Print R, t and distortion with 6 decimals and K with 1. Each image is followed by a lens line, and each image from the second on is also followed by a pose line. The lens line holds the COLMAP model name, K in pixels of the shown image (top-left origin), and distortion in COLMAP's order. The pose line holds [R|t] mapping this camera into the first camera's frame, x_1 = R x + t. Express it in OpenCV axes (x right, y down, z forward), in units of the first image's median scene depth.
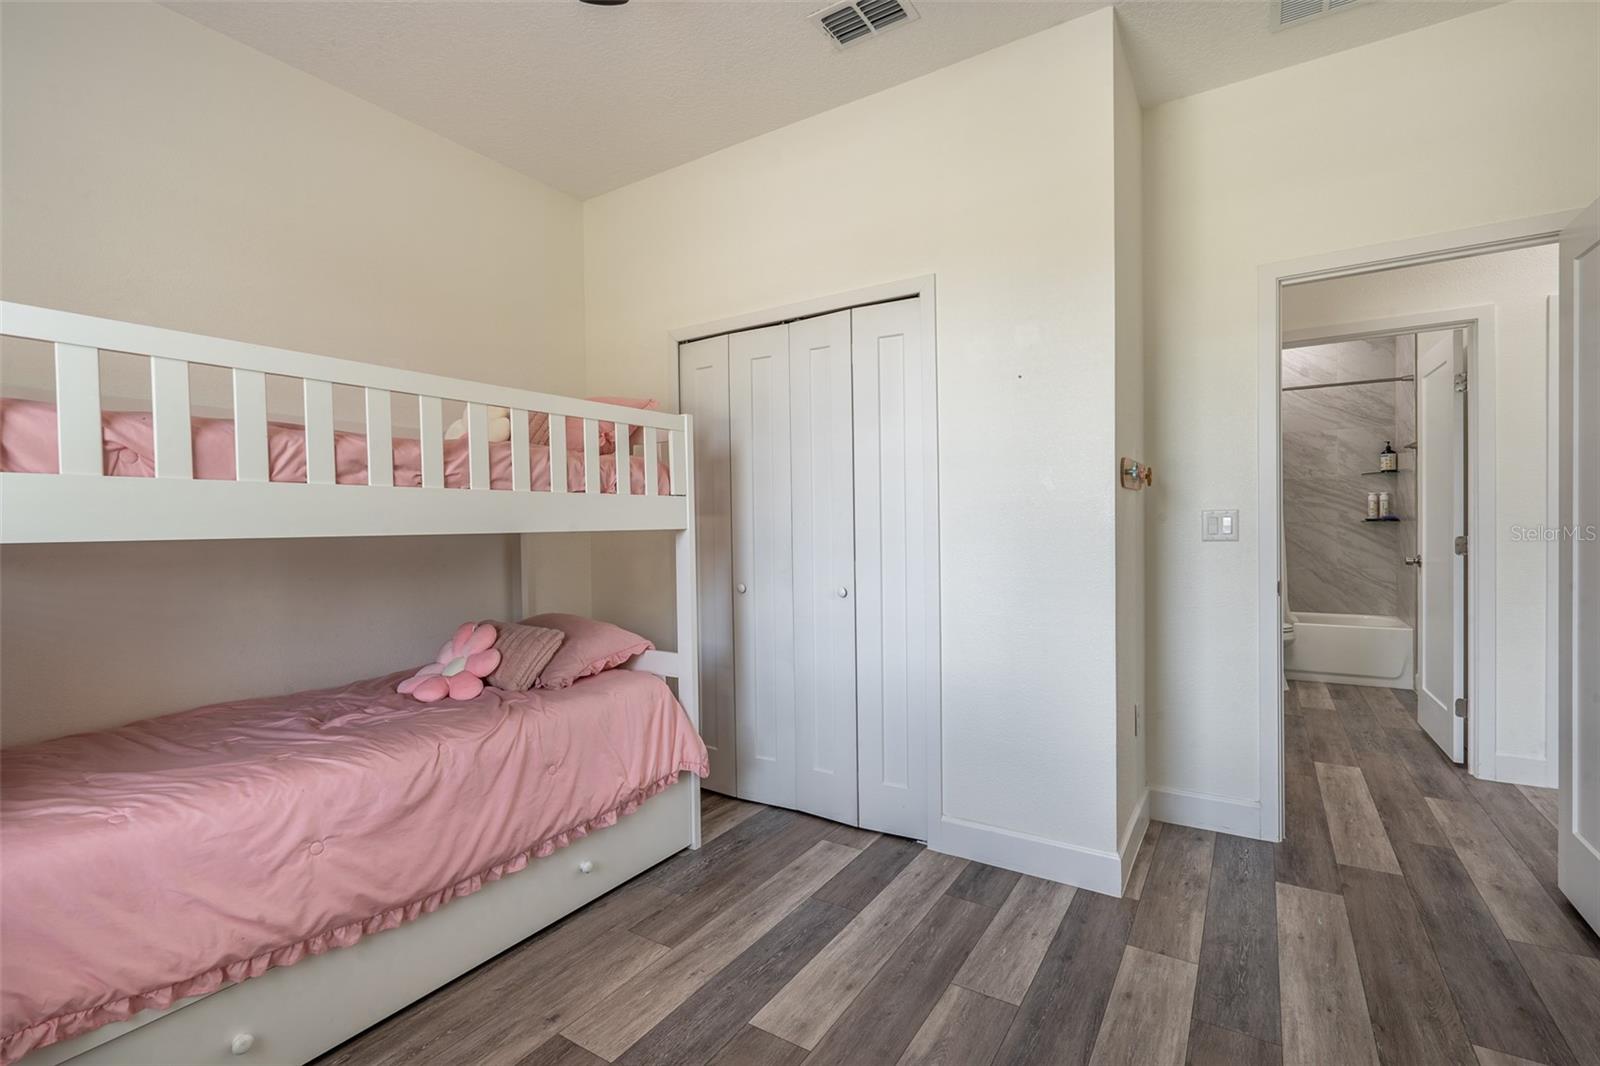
lens RADIAL K [[724.2, 0, 800.8], [0, 724.2, 526.8], [0, 0, 1]] dist [-0.006104, 0.003349]
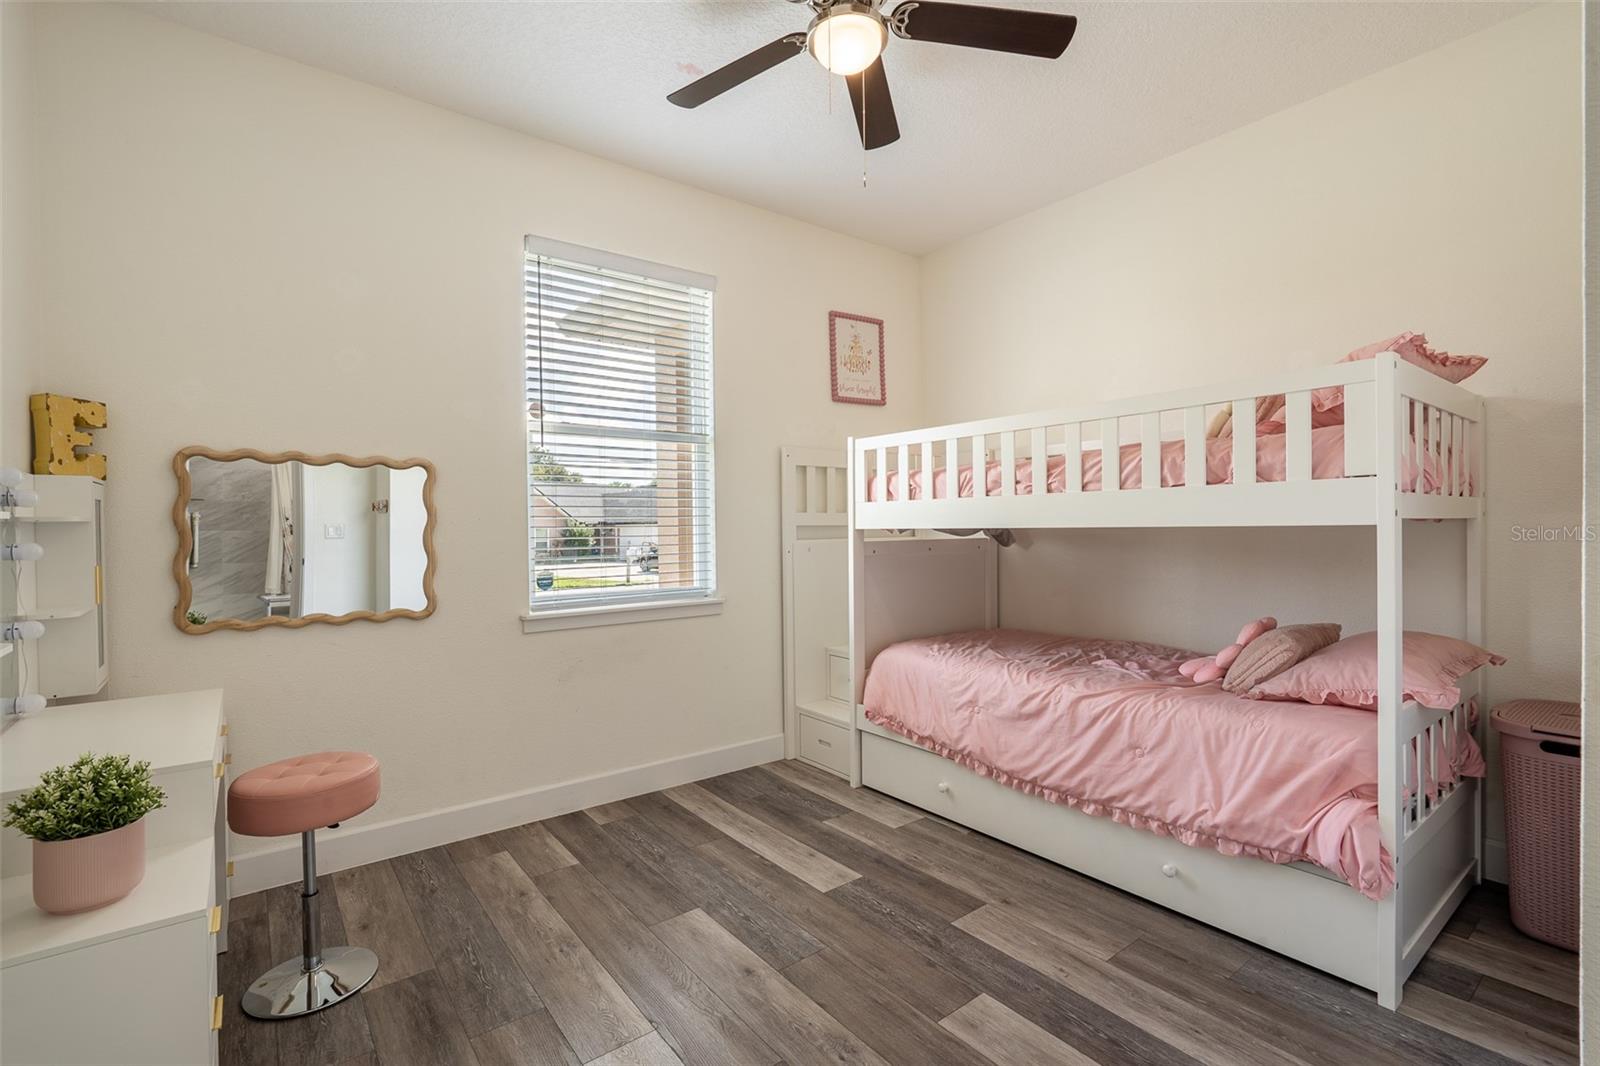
lens RADIAL K [[724.2, 0, 805.4], [0, 724.2, 524.2], [0, 0, 1]] dist [-0.006104, 0.003349]
pose [[-0.333931, 0.007645, -0.942567, 0.666483], [0.006316, 0.999963, 0.005873, -0.005499], [0.942576, -0.003992, -0.333967, 0.734015]]
